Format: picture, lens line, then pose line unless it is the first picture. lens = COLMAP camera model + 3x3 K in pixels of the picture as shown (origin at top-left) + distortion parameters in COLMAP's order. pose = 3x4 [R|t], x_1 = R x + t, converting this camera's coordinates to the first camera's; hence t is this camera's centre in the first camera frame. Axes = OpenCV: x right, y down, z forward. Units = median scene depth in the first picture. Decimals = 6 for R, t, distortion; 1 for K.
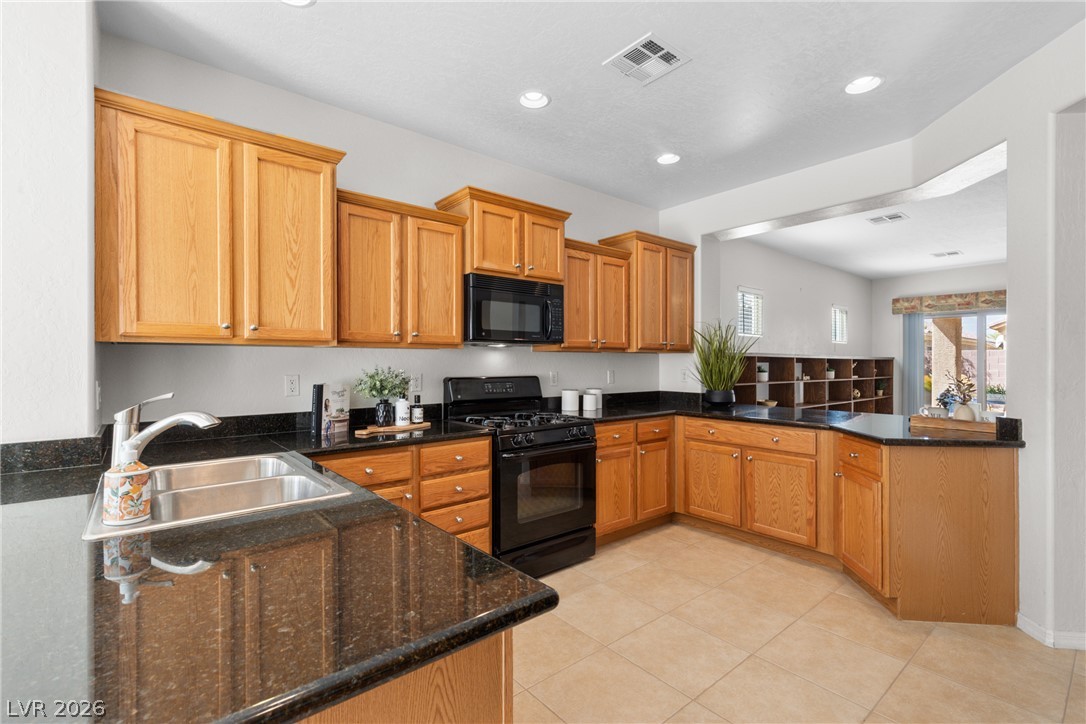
lens RADIAL K [[490.1, 0, 545.6], [0, 490.1, 363.5], [0, 0, 1]] dist [0.002777, 0.000368]
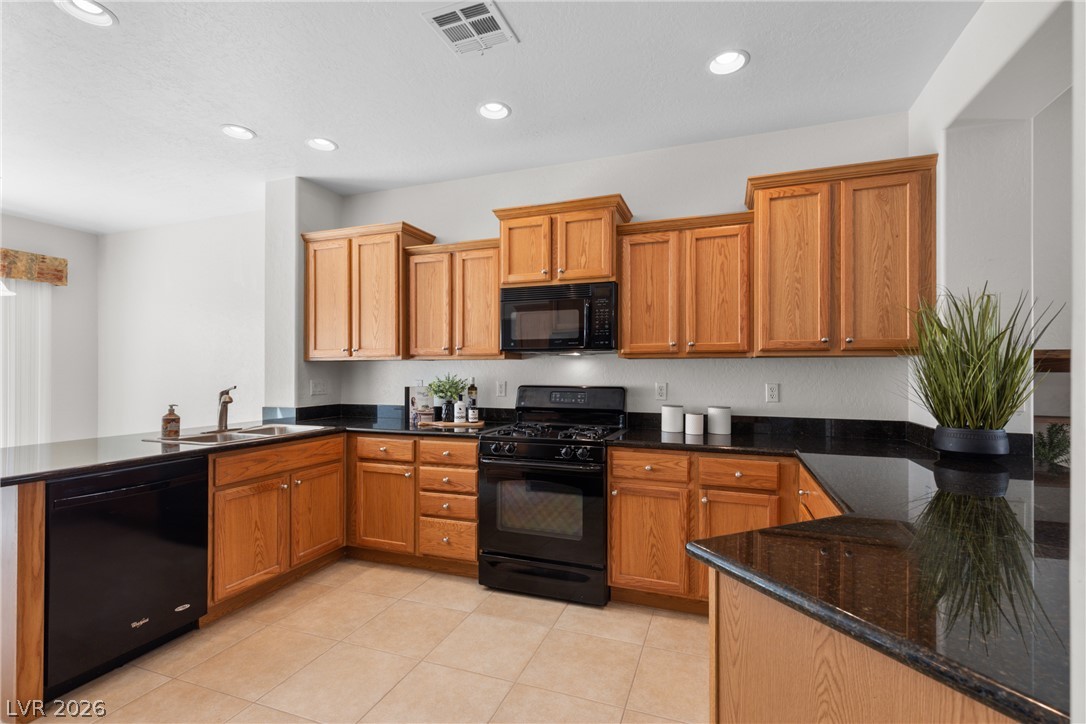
lens RADIAL K [[489.7, 0, 548.2], [0, 489.7, 369.2], [0, 0, 1]] dist [0.003039, 0.000284]
pose [[0.499176, -0.006277, -0.866478, 0.820202], [-0.004963, 0.999937, -0.010102, 0.003570], [0.866487, 0.009343, 0.499113, 0.541727]]
